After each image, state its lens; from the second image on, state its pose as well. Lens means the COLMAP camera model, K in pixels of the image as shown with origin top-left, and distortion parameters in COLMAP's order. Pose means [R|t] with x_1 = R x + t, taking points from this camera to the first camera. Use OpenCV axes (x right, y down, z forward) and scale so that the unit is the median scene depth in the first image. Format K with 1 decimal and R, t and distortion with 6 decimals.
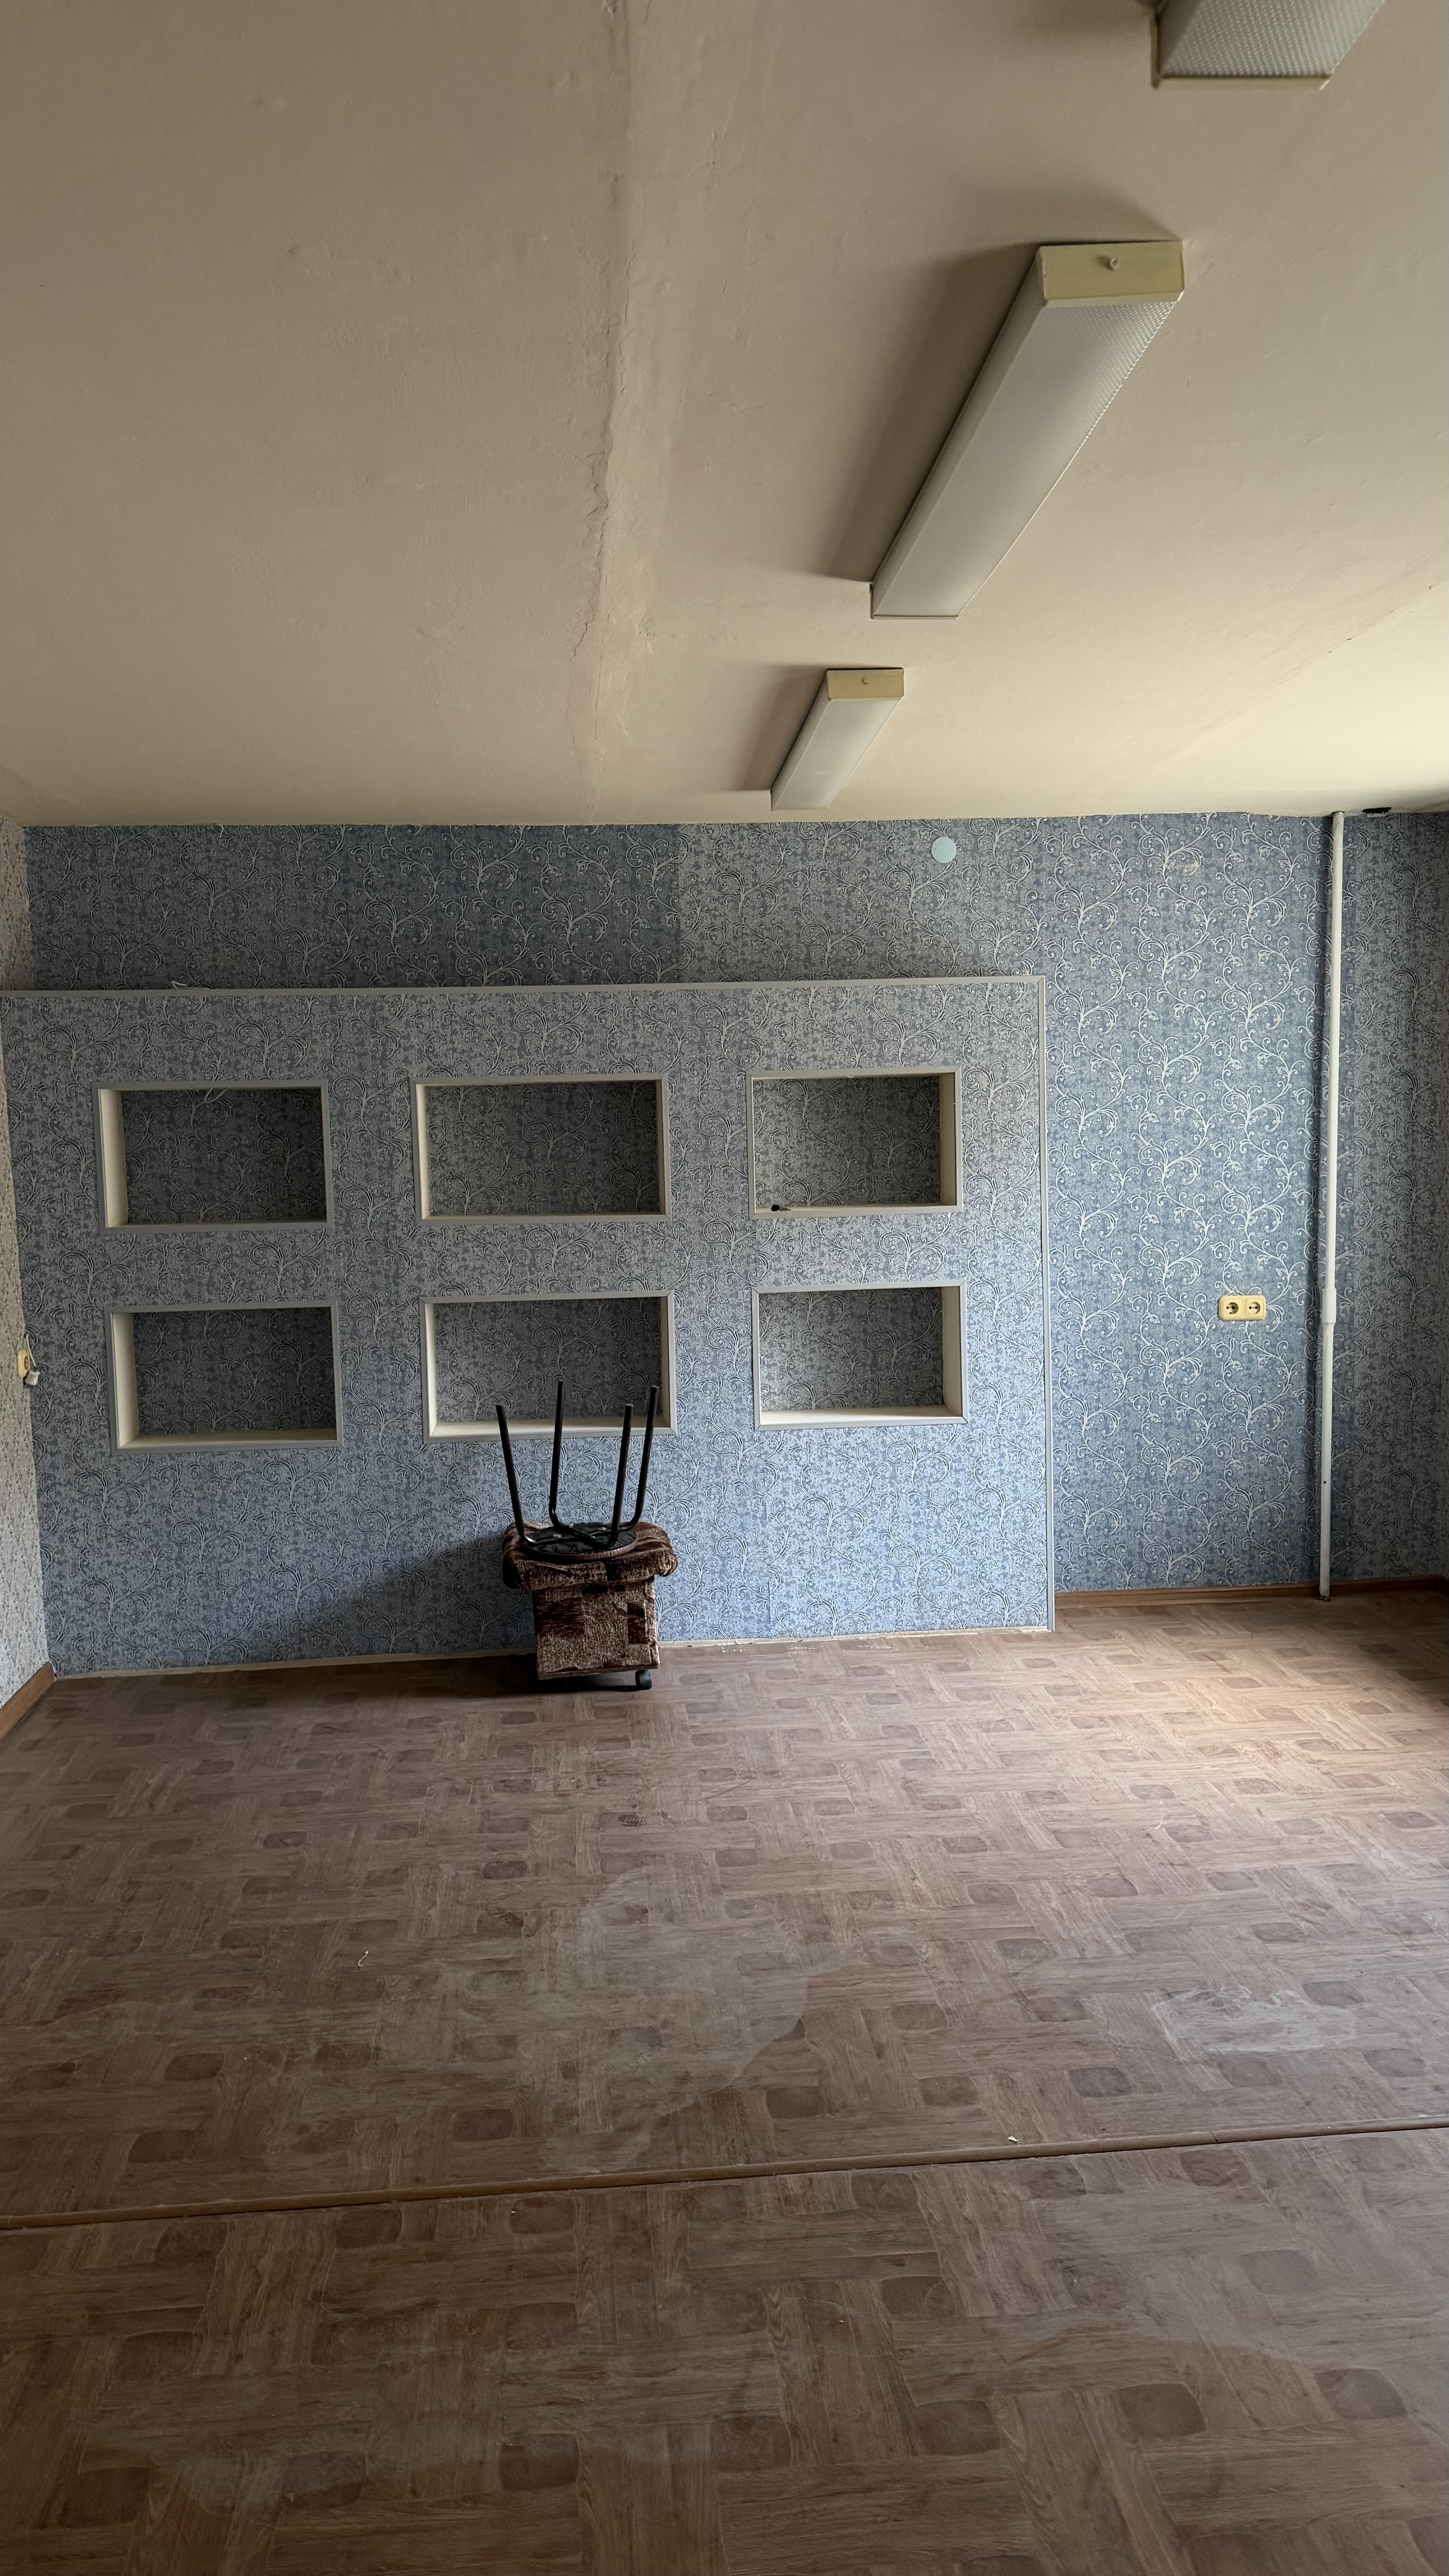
lens RADIAL K [[1814.1, 0, 724.5], [0, 1814.1, 1288.0], [0, 0, 1]] dist [0.007328, -0.002202]
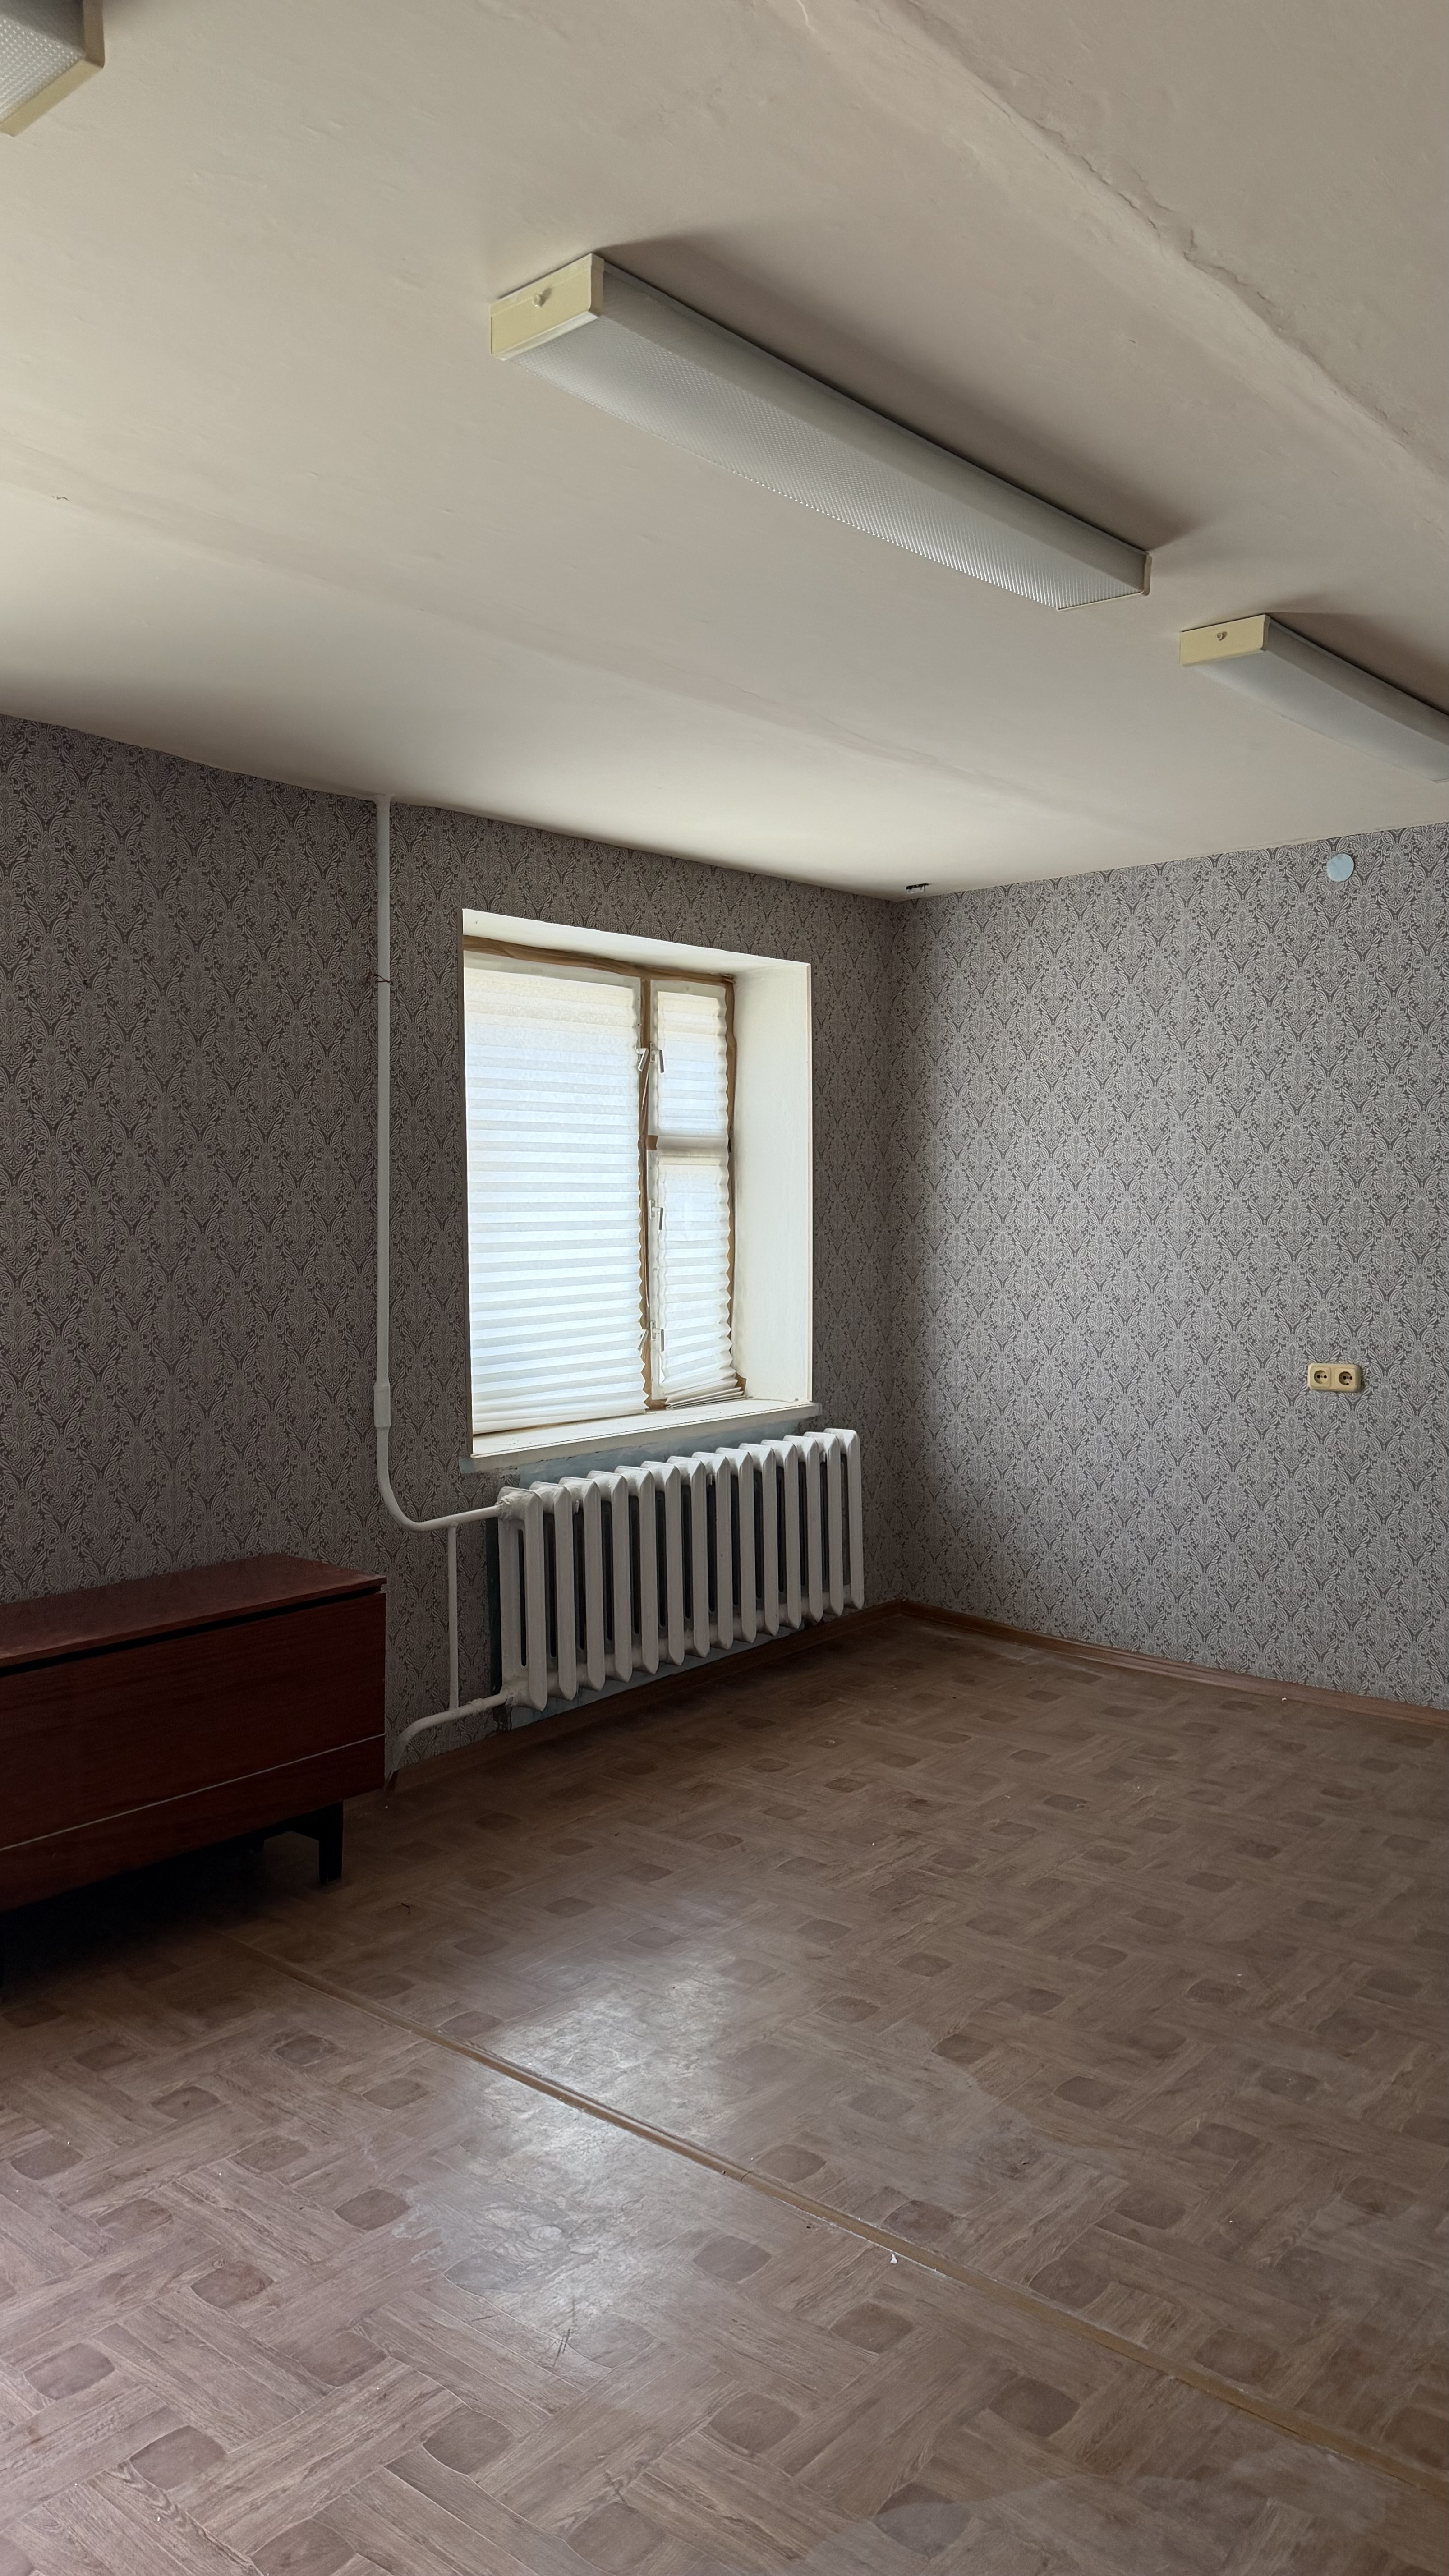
lens RADIAL K [[1770.6, 0, 758.3], [0, 1770.6, 1297.6], [0, 0, 1]] dist [0.007238, -0.022573]
pose [[-0.704227, -0.008194, 0.709928, -0.480729], [0.080886, 0.992497, 0.091692, -0.119672], [-0.705352, 0.121995, -0.698280, 1.812770]]
